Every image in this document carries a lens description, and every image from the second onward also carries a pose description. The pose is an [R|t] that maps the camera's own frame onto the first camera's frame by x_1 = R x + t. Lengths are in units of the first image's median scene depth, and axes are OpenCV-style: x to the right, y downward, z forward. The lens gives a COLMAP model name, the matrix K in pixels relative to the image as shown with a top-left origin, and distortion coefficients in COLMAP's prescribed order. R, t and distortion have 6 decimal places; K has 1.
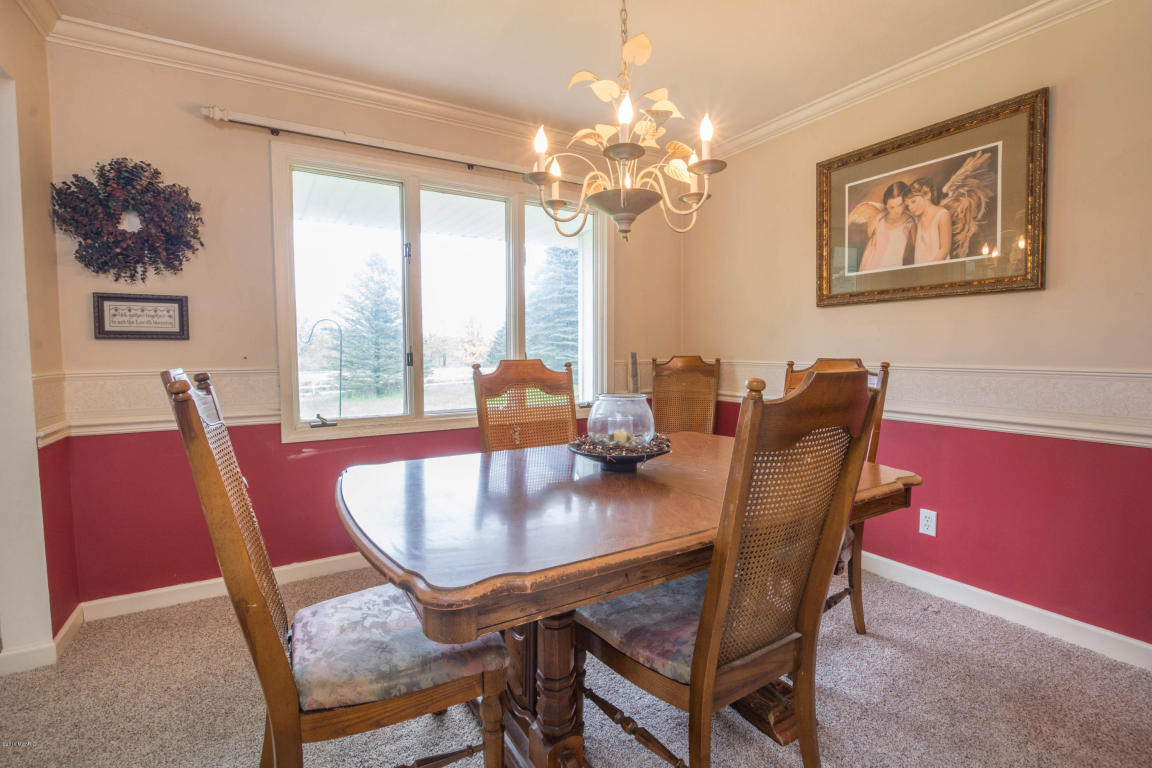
lens RADIAL K [[513.7, 0, 576.0], [0, 513.7, 384.0], [0, 0, 1]] dist [-0.038248, 0.005961]
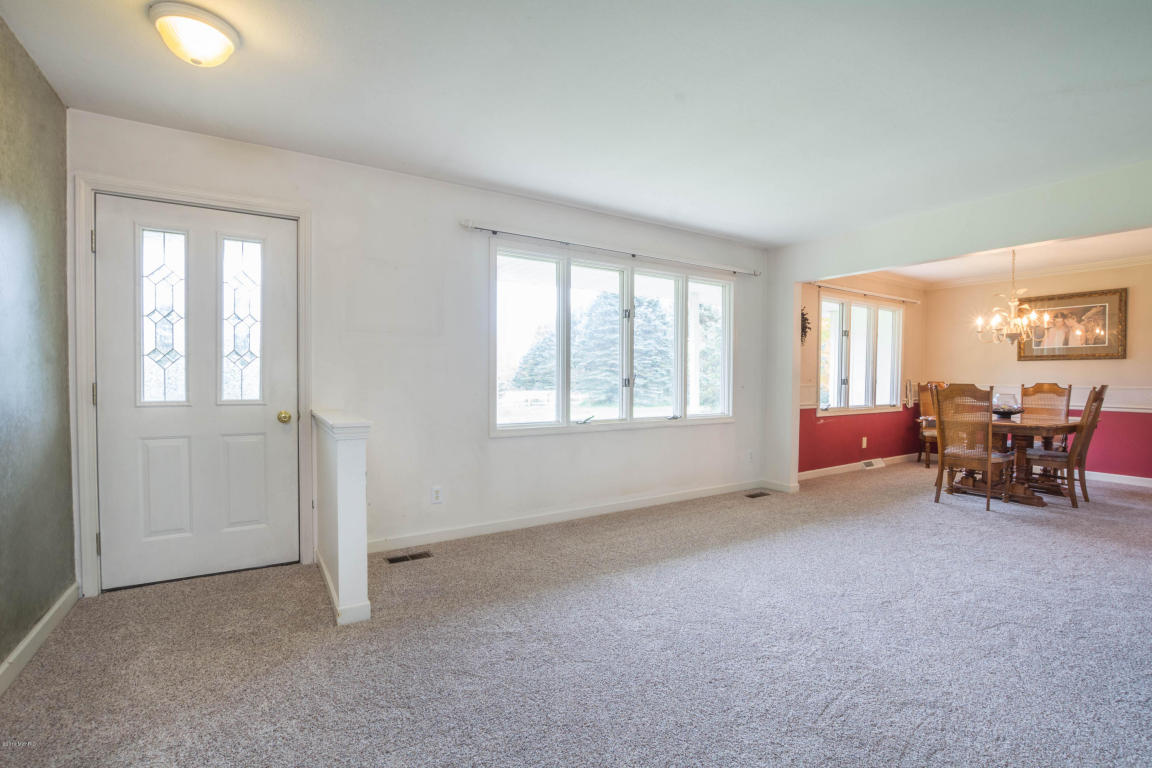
lens RADIAL K [[521.2, 0, 580.4], [0, 521.2, 389.2], [0, 0, 1]] dist [-0.055852, 0.015225]
pose [[0.999811, 0.009651, 0.016901, -1.744492], [-0.008972, 0.999168, -0.039786, 0.095616], [-0.017271, 0.039627, 0.999065, -1.392379]]
